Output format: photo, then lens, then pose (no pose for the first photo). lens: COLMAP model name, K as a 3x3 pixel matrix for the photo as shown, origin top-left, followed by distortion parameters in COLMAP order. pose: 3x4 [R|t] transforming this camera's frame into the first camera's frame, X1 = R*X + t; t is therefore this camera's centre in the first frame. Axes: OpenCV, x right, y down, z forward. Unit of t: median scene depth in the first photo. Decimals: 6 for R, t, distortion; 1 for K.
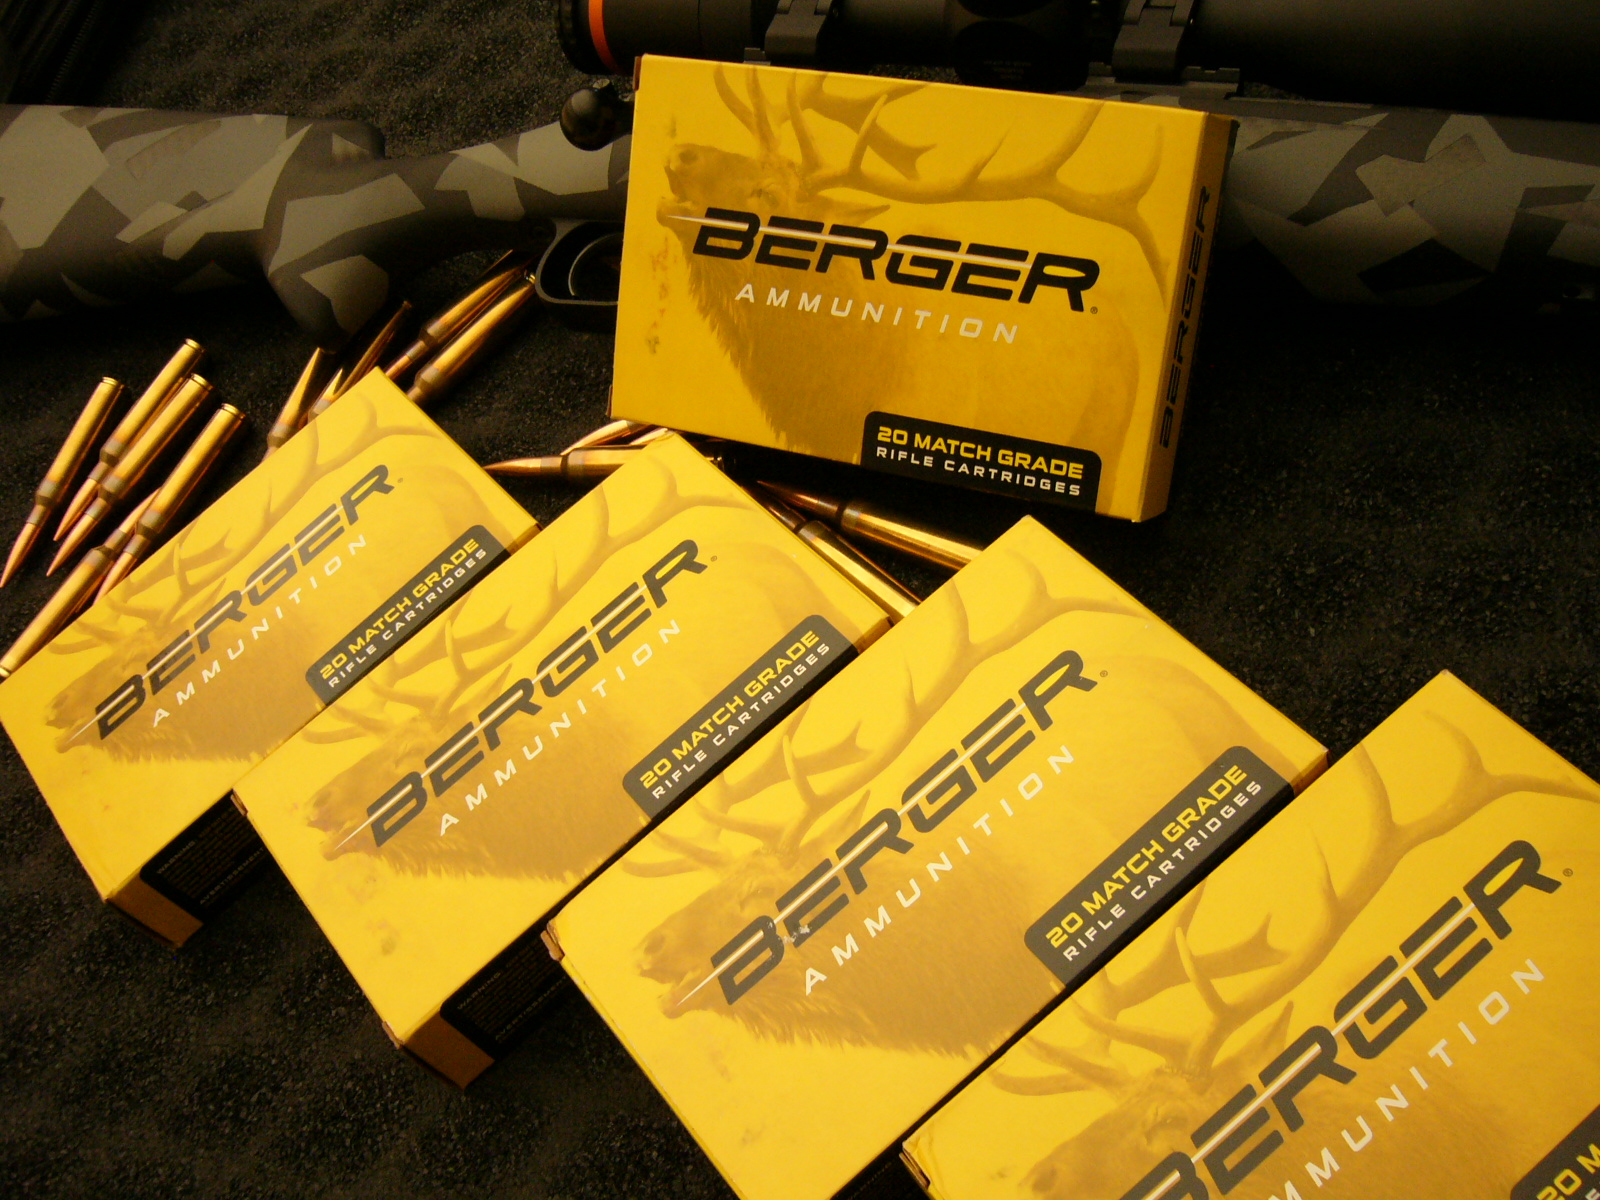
lens RADIAL K [[1692.3, 0, 775.5], [0, 1692.3, 620.5], [0, 0, 1]] dist [-0.072419, 0.012791]
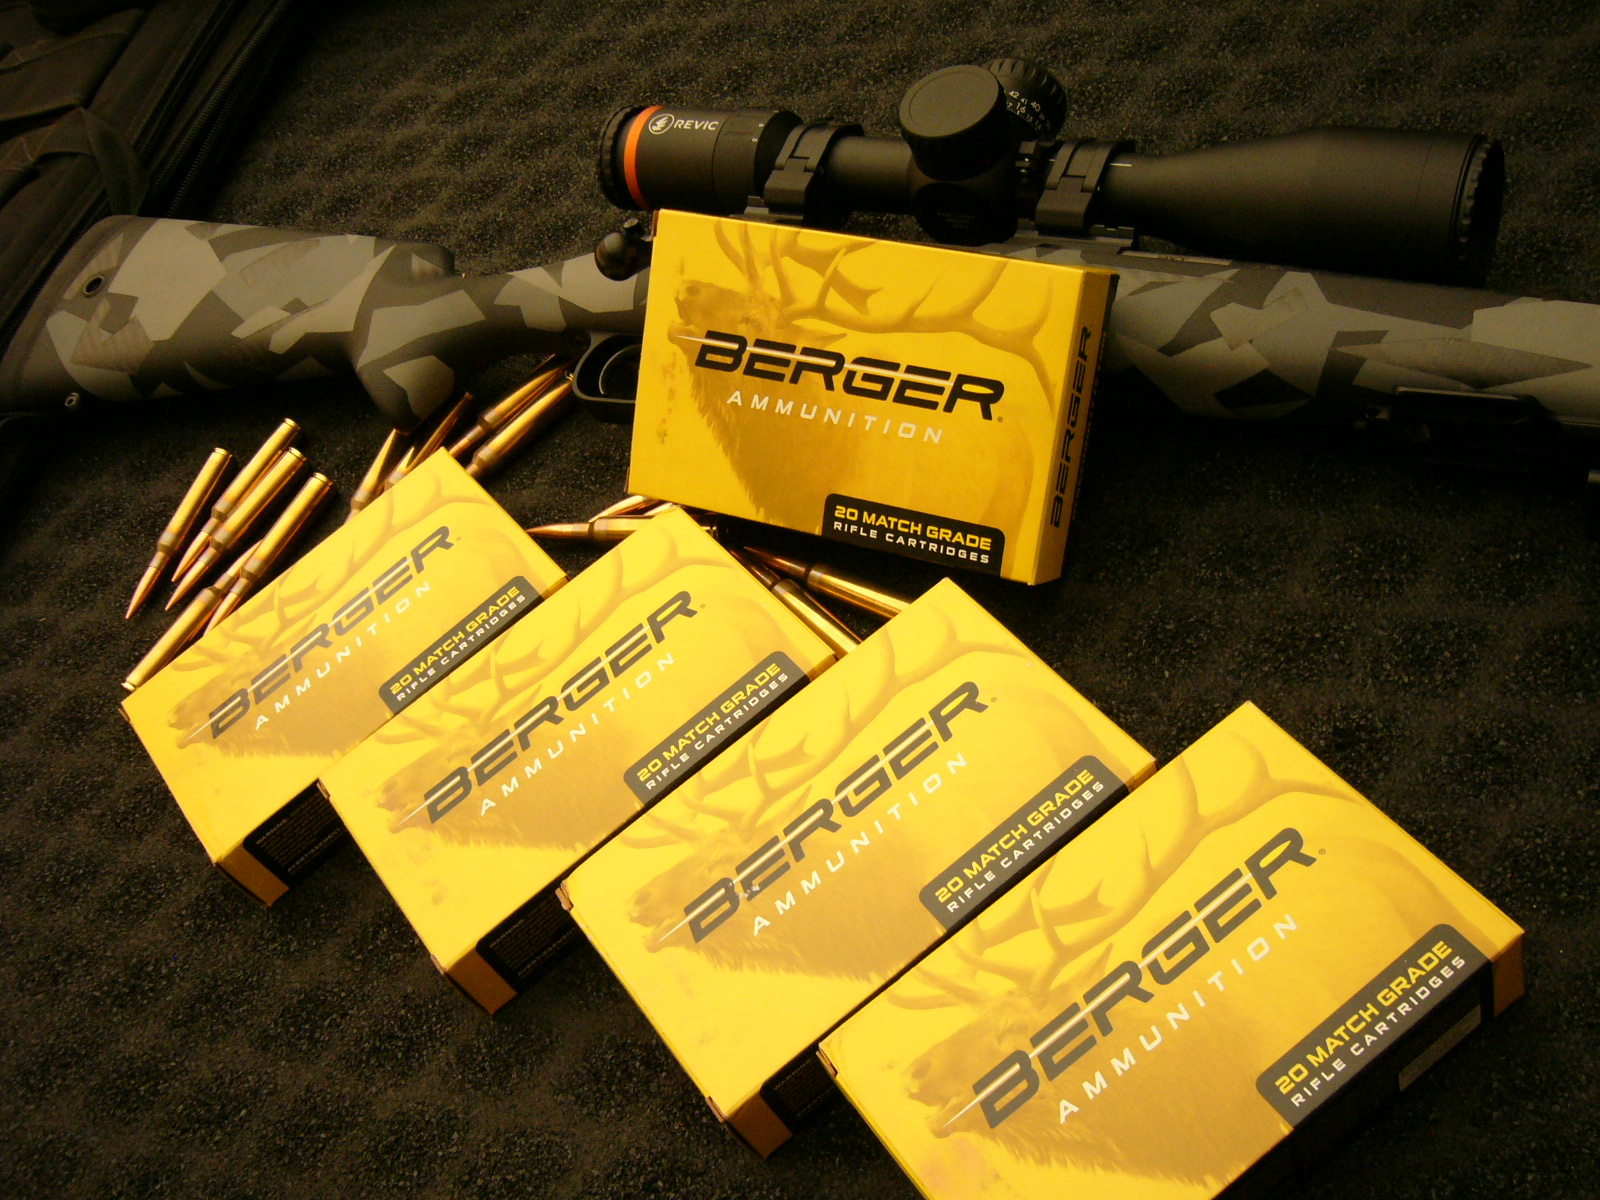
lens RADIAL K [[1692.3, 0, 775.5], [0, 1692.3, 620.5], [0, 0, 1]] dist [-0.072419, 0.012791]
pose [[0.999248, 0.026319, -0.028457, 0.056357], [-0.027530, 0.998694, -0.043036, 0.028305], [0.027287, 0.043787, 0.998668, -0.275712]]
